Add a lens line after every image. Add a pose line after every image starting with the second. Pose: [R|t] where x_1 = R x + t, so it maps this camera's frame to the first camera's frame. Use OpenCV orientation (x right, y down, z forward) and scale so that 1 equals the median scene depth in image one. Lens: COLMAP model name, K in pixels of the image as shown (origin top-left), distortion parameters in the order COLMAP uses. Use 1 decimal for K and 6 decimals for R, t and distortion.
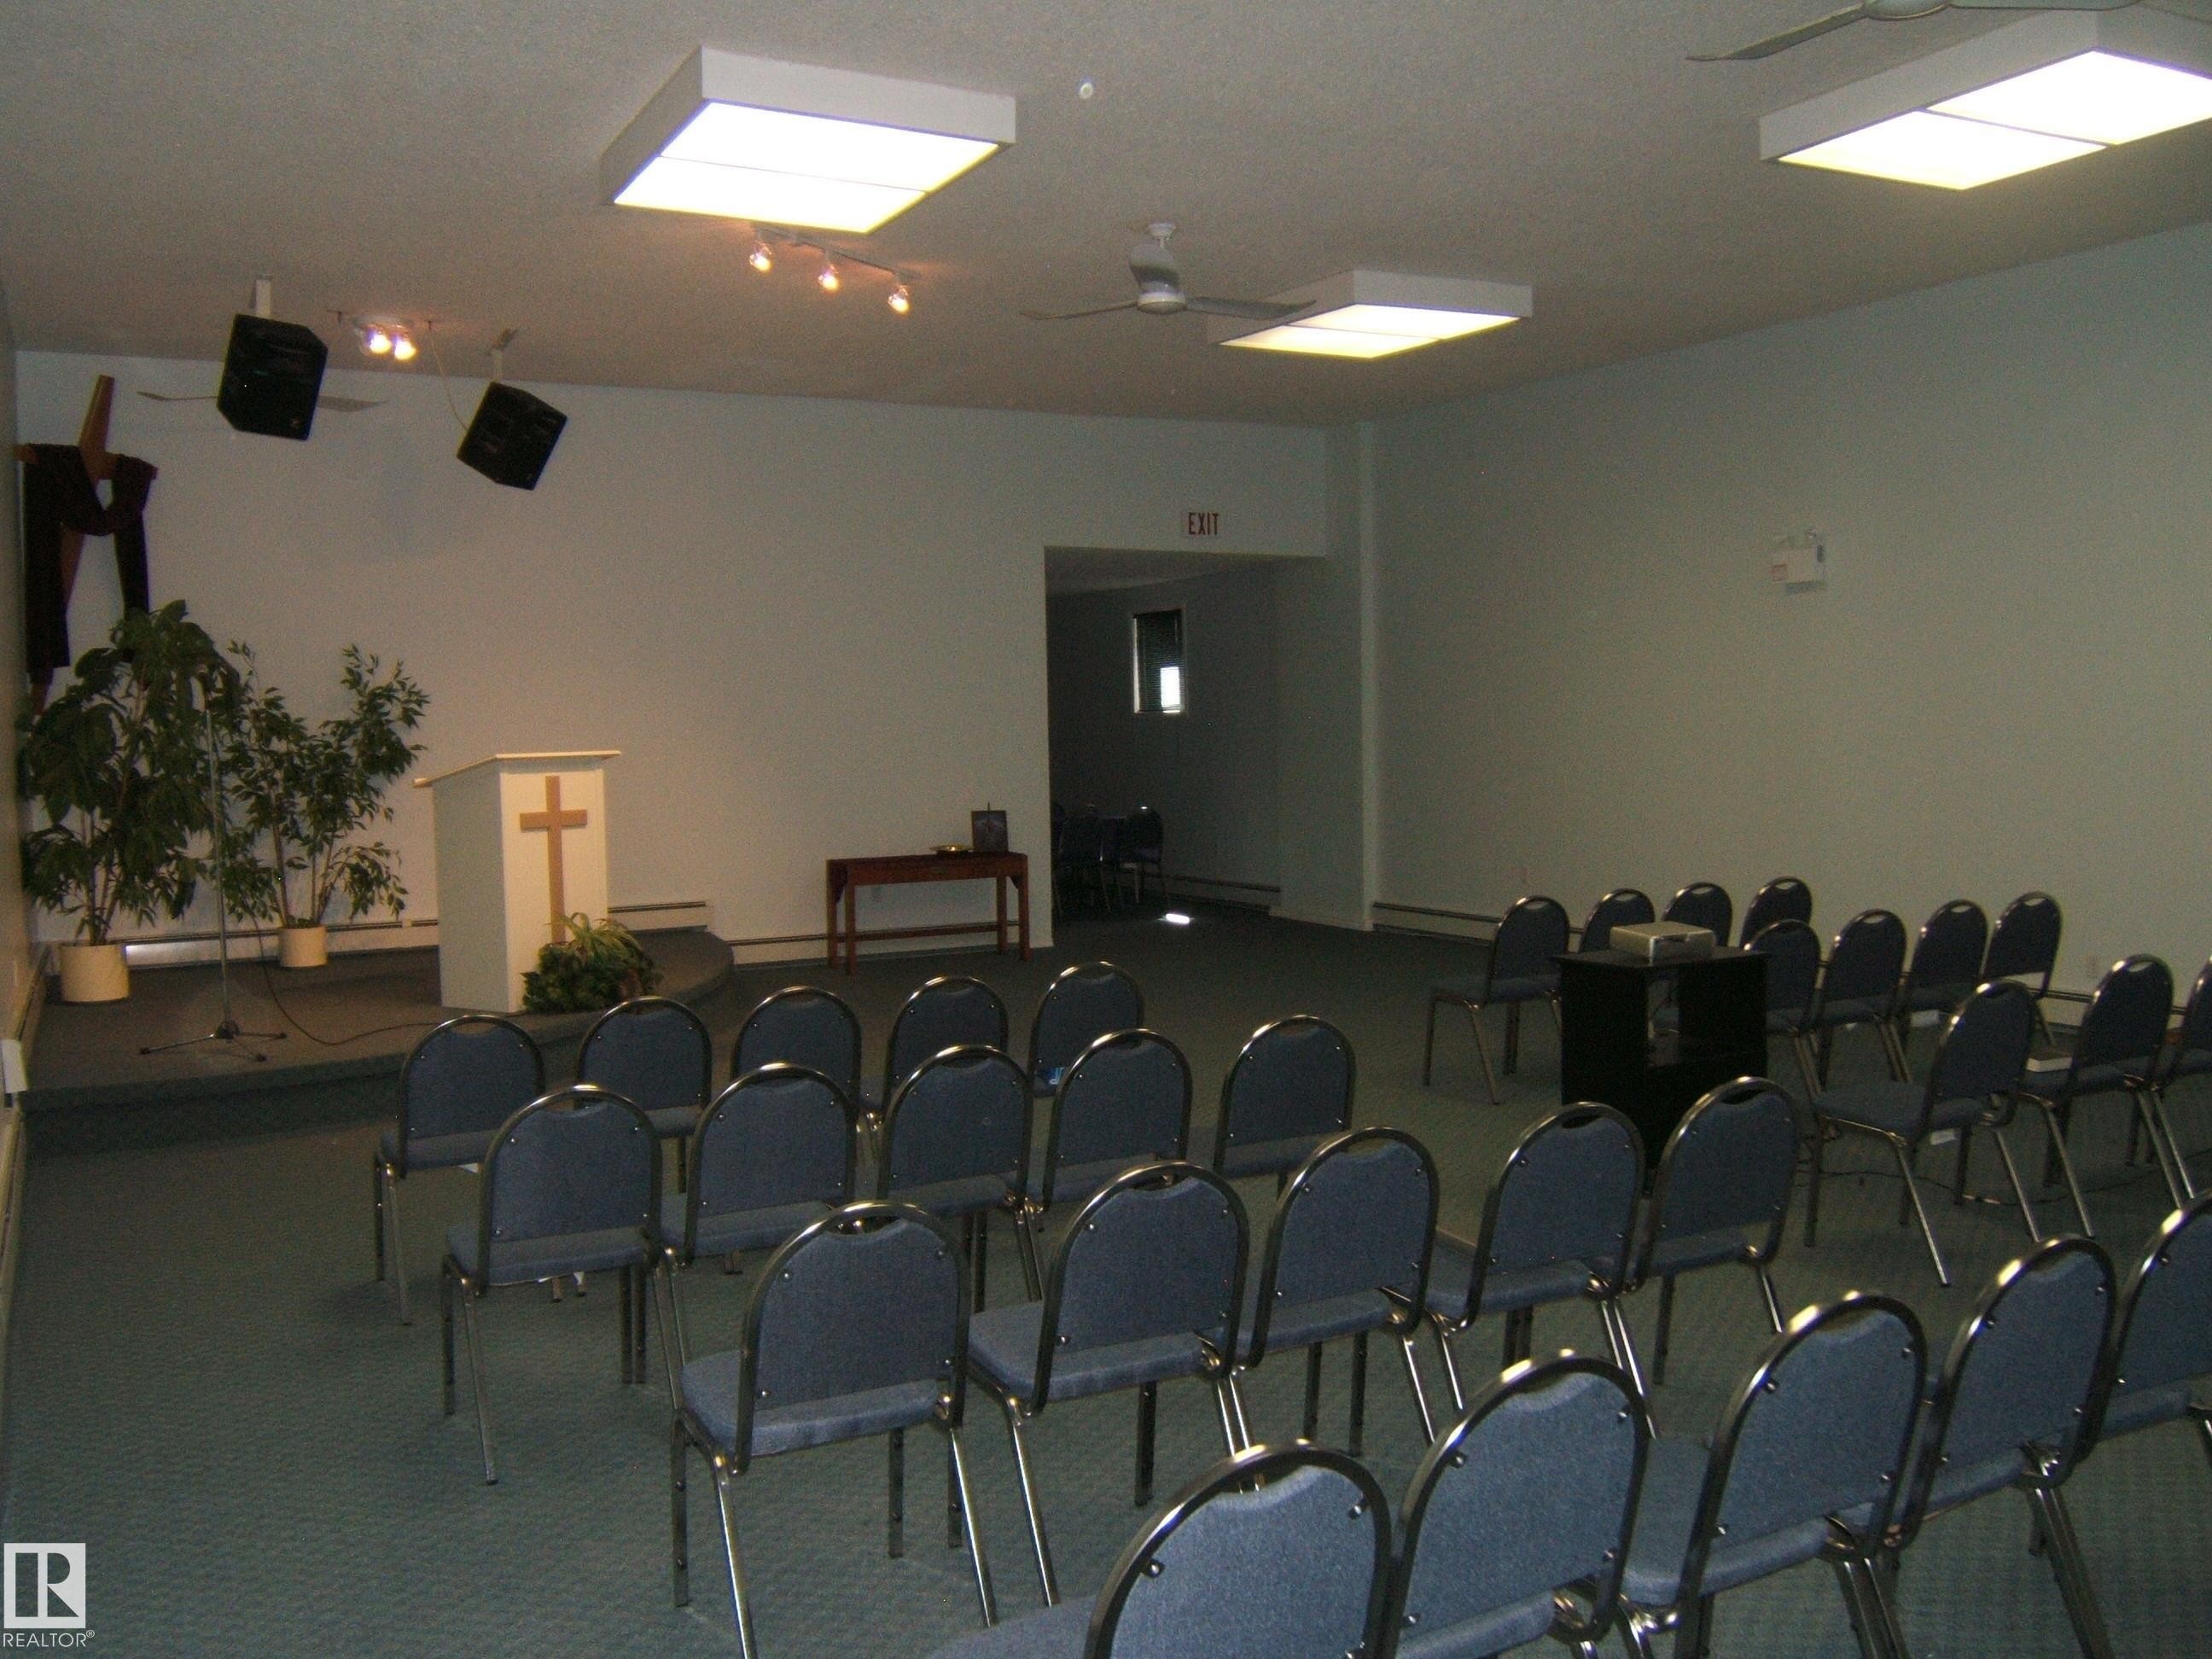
lens RADIAL K [[1921.5, 0, 1106.0], [0, 1921.5, 829.5], [0, 0, 1]] dist [-0.038452, -0.028145]
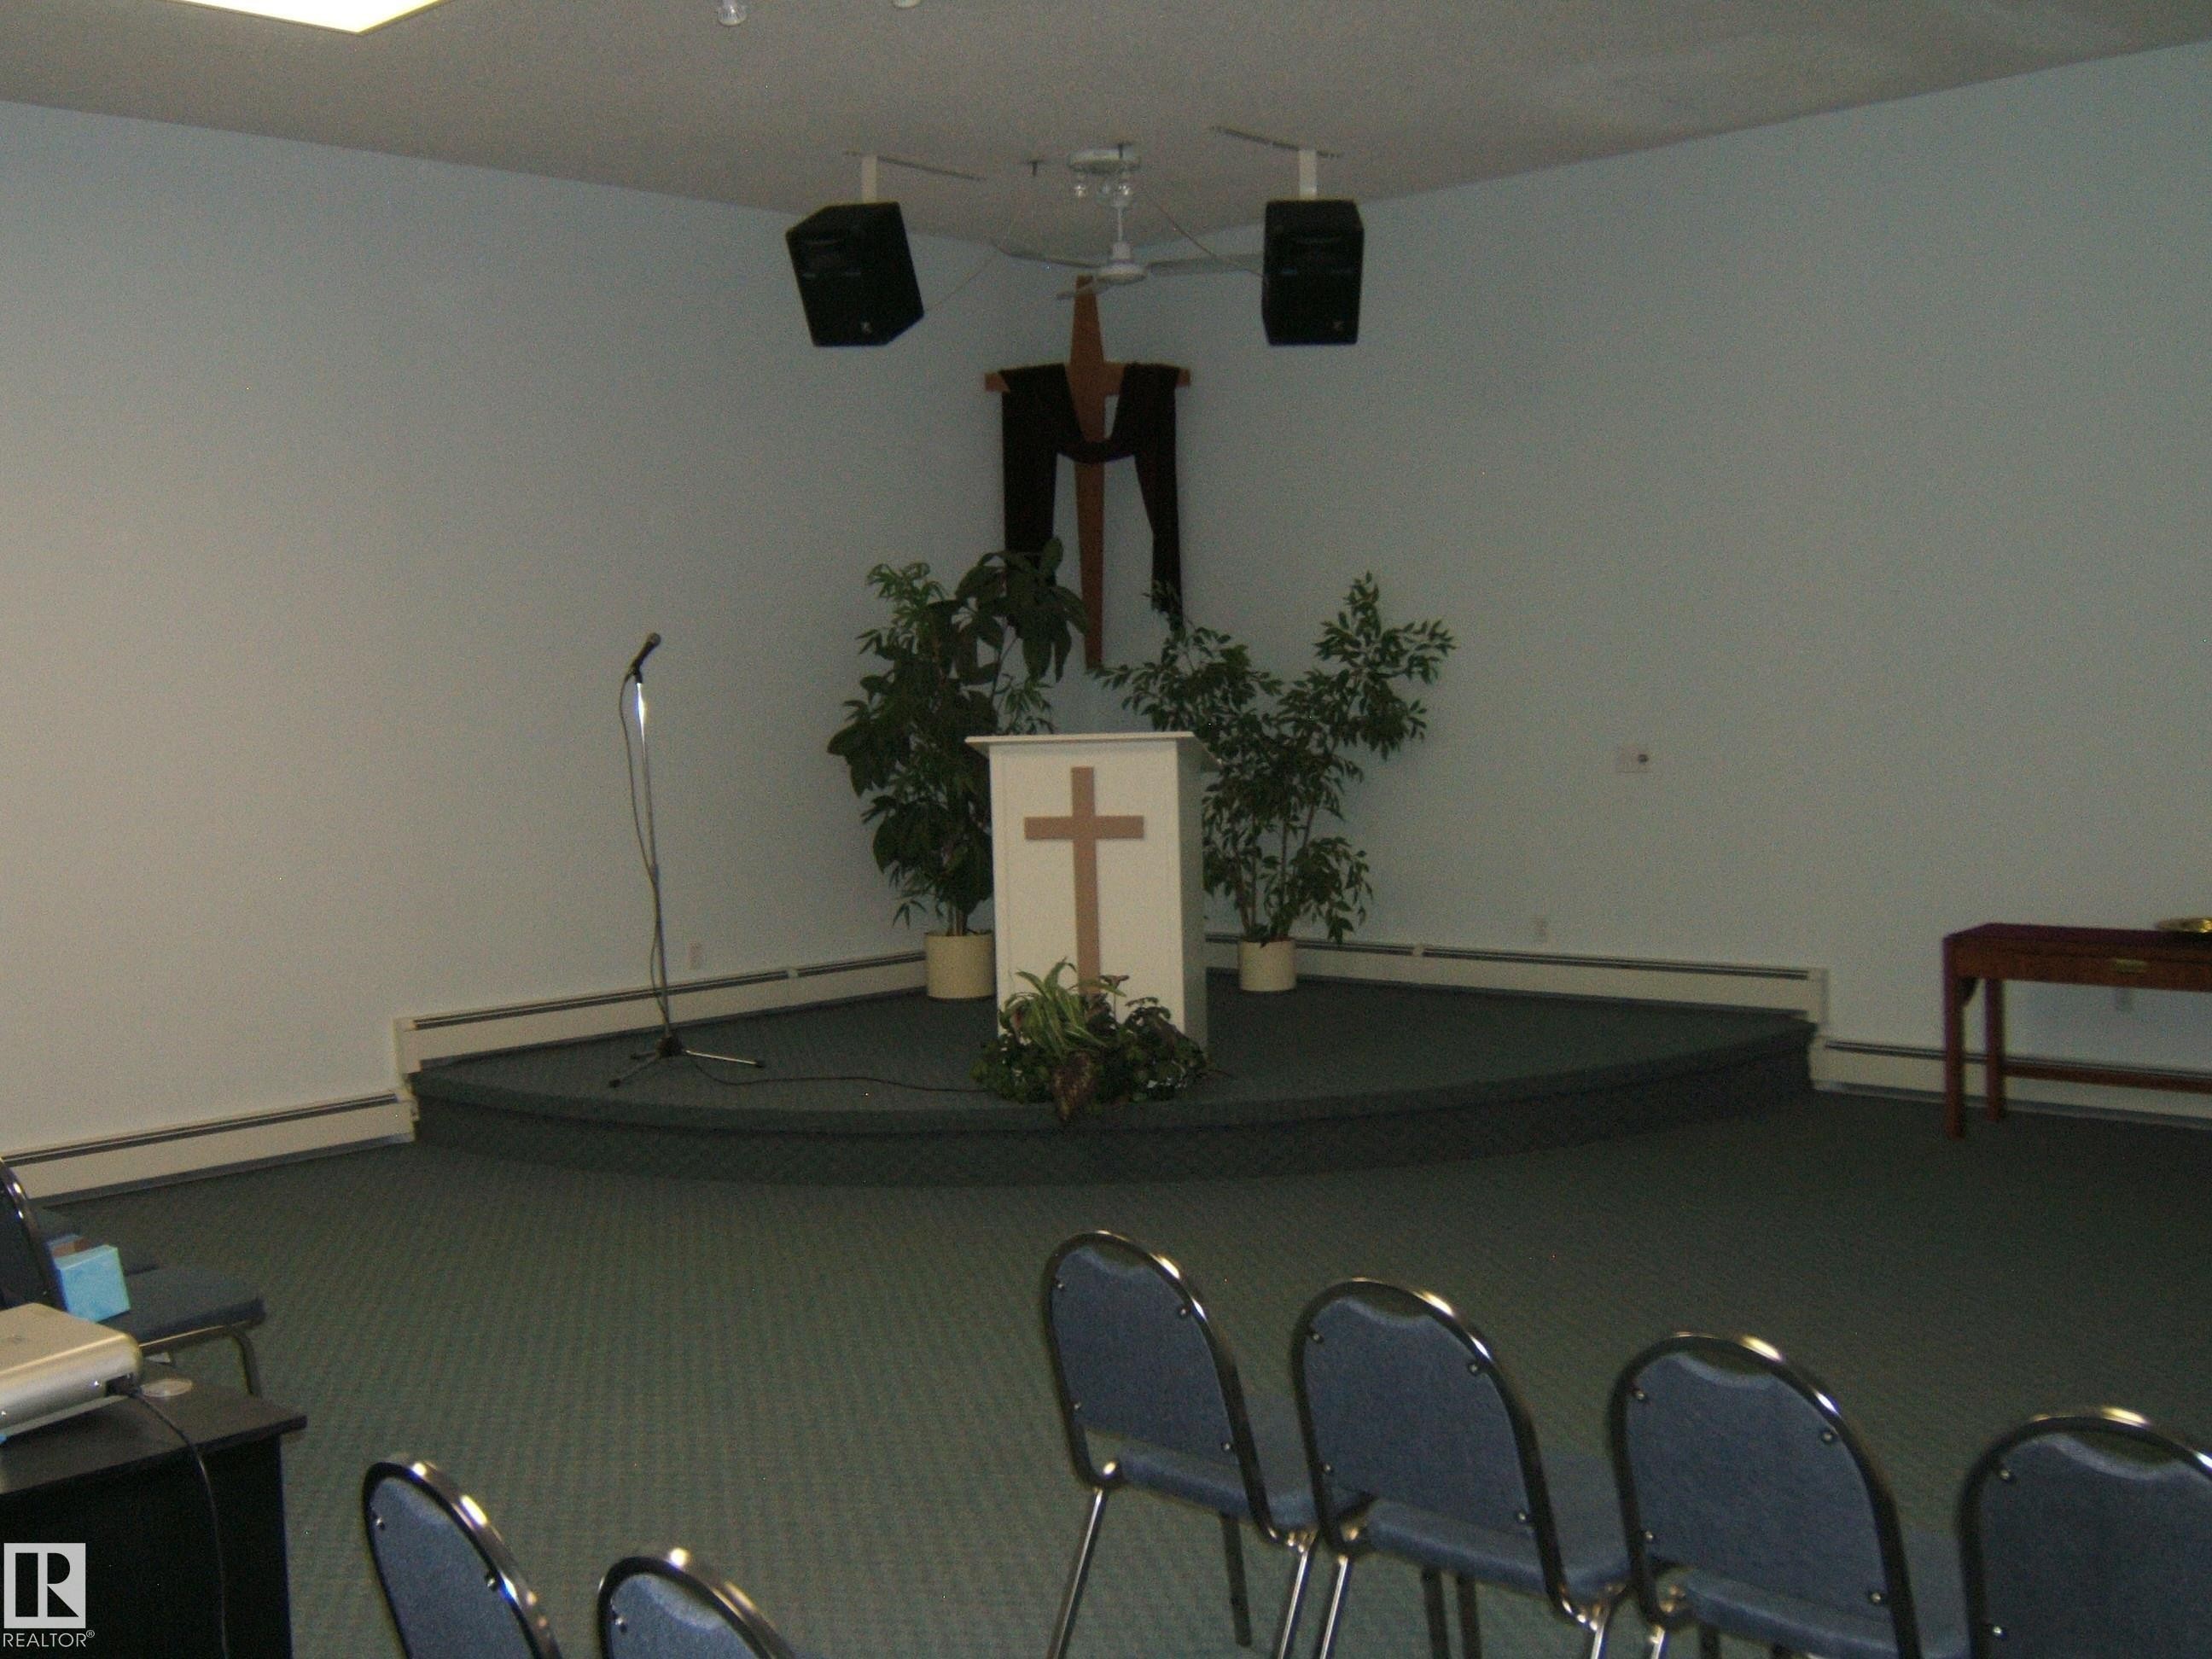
lens RADIAL K [[2380.2, 0, 1141.2], [0, 2380.2, 820.6], [0, 0, 1]] dist [-0.020251, -0.022878]
pose [[0.332016, 0.060414, -0.941337, 0.420417], [-0.030977, 0.998107, 0.053131, -0.042289], [0.942765, 0.011519, 0.333259, 0.551933]]
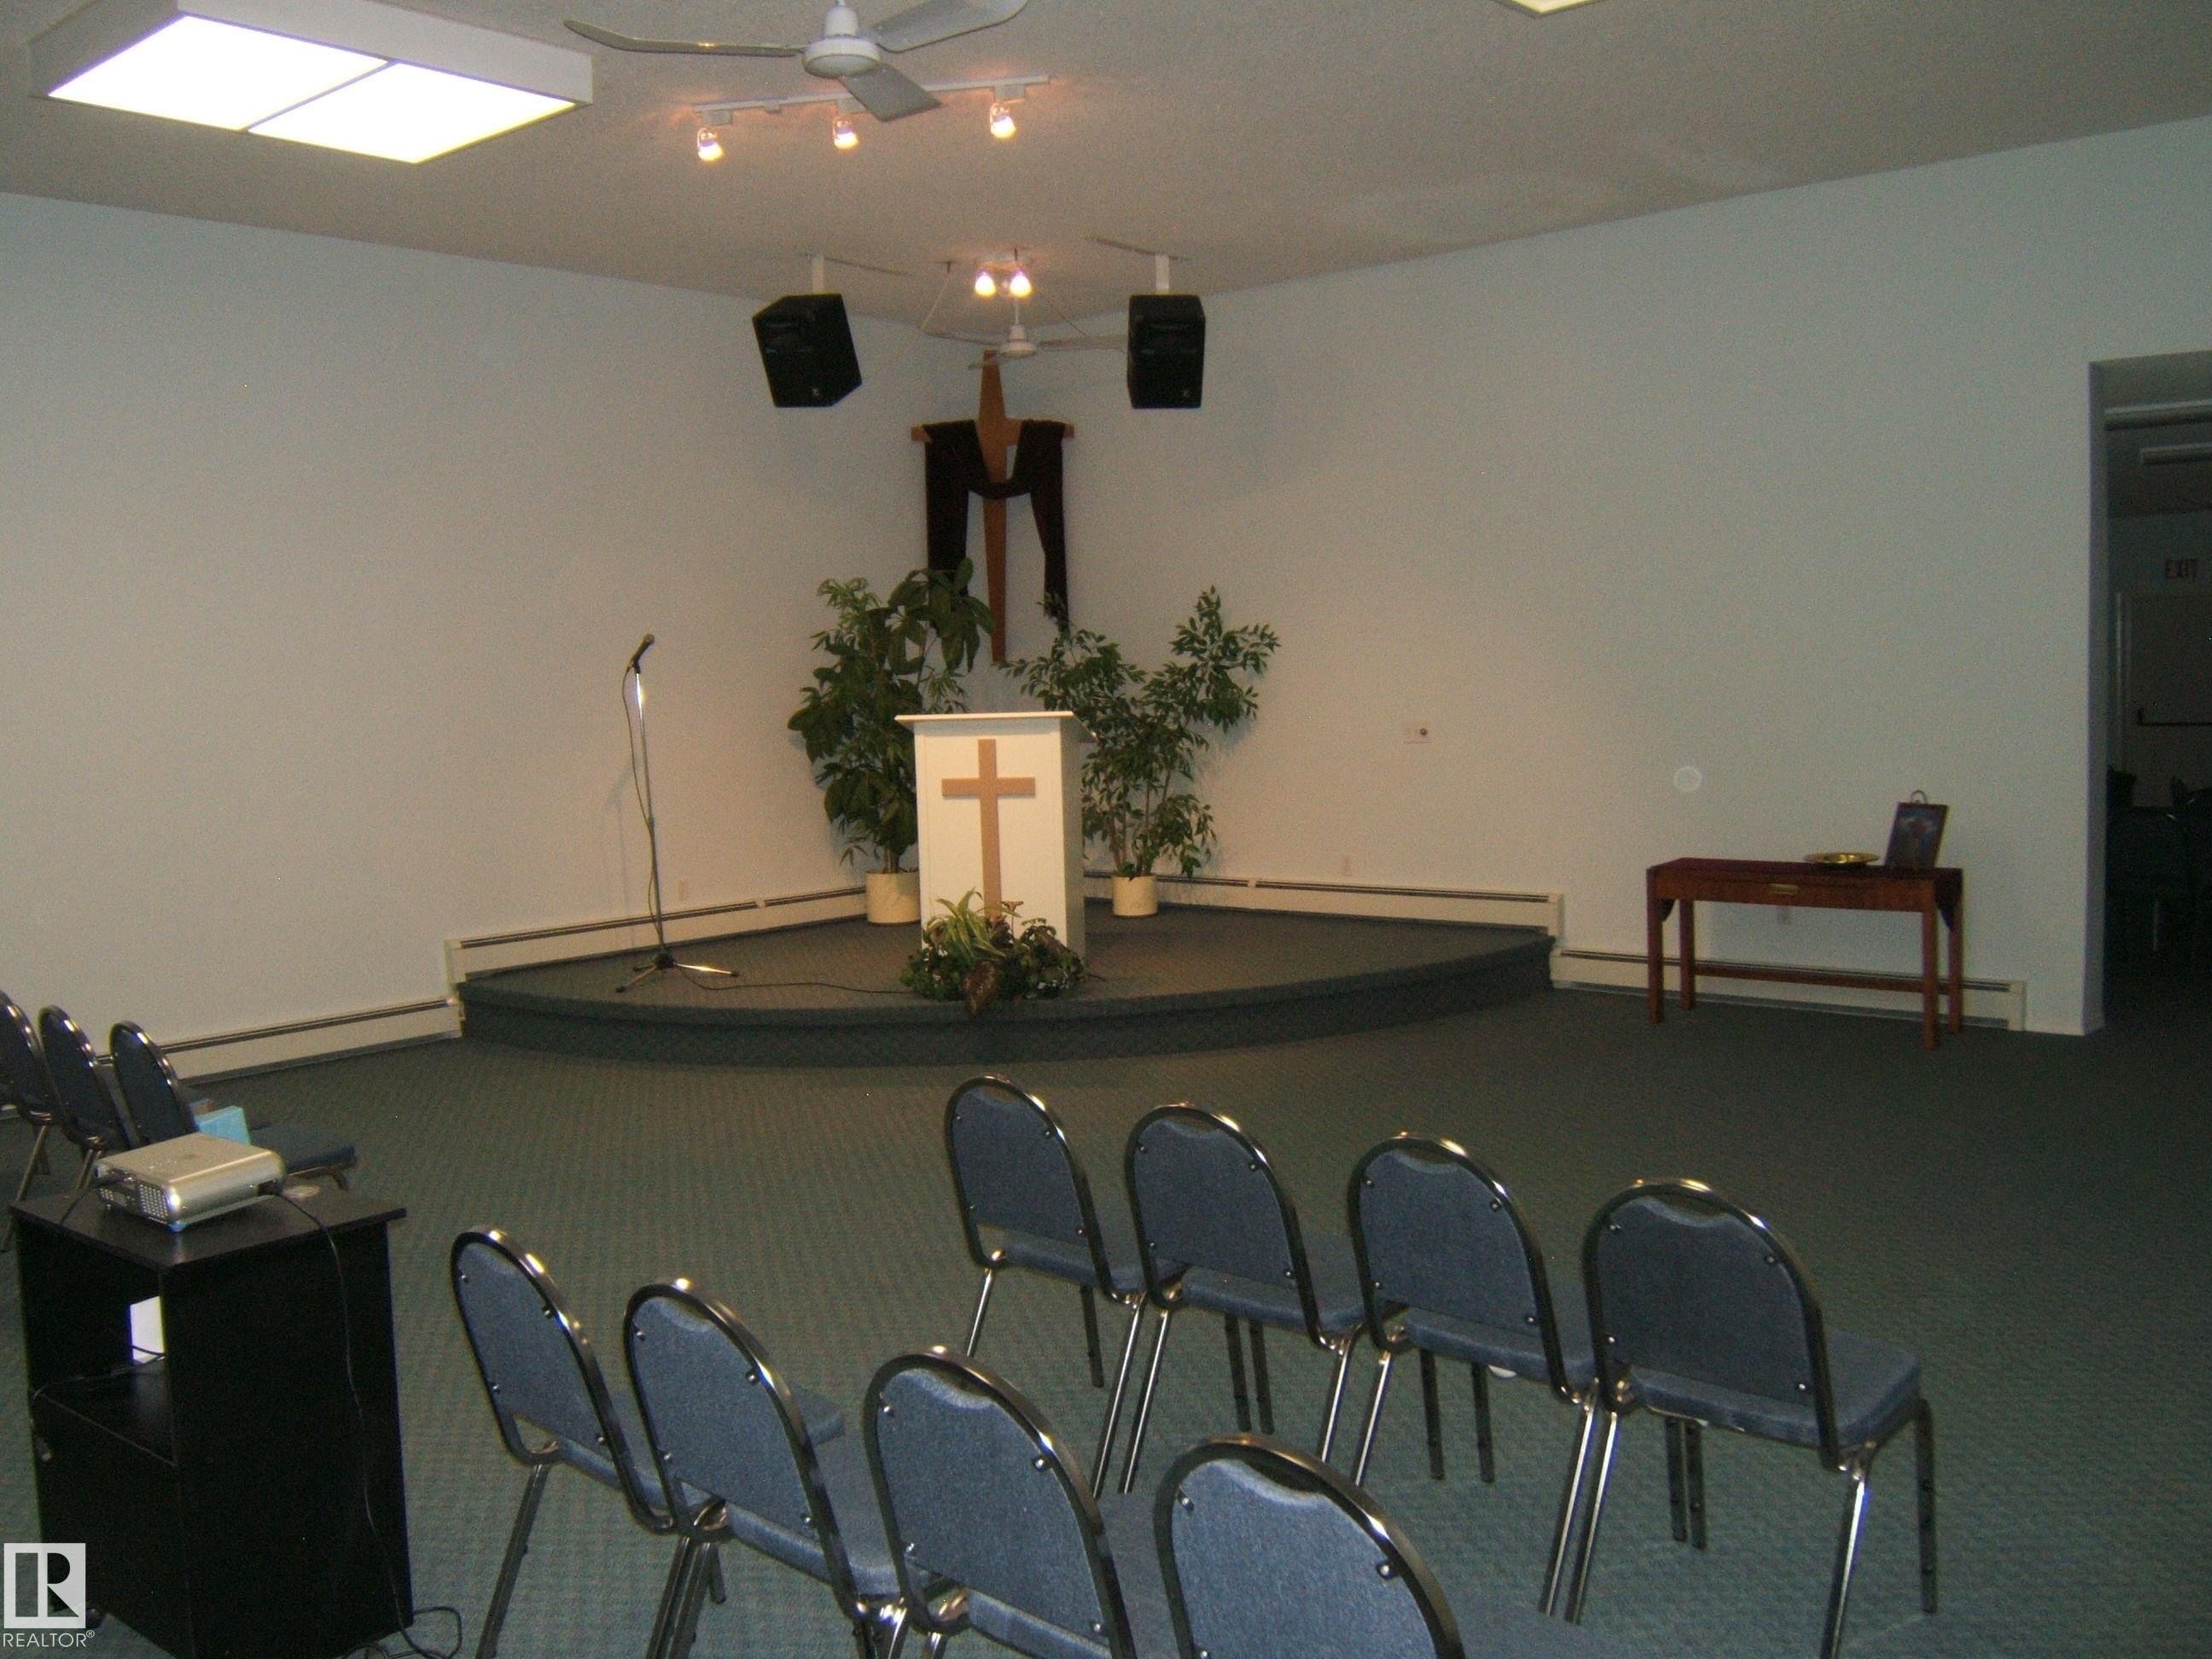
lens RADIAL K [[1921.5, 0, 1106.0], [0, 1921.5, 829.5], [0, 0, 1]] dist [-0.038452, -0.028145]
pose [[0.362608, 0.081419, -0.928378, 0.444564], [-0.030651, 0.996679, 0.075437, -0.042307], [0.931438, 0.001101, 0.363900, 0.547504]]
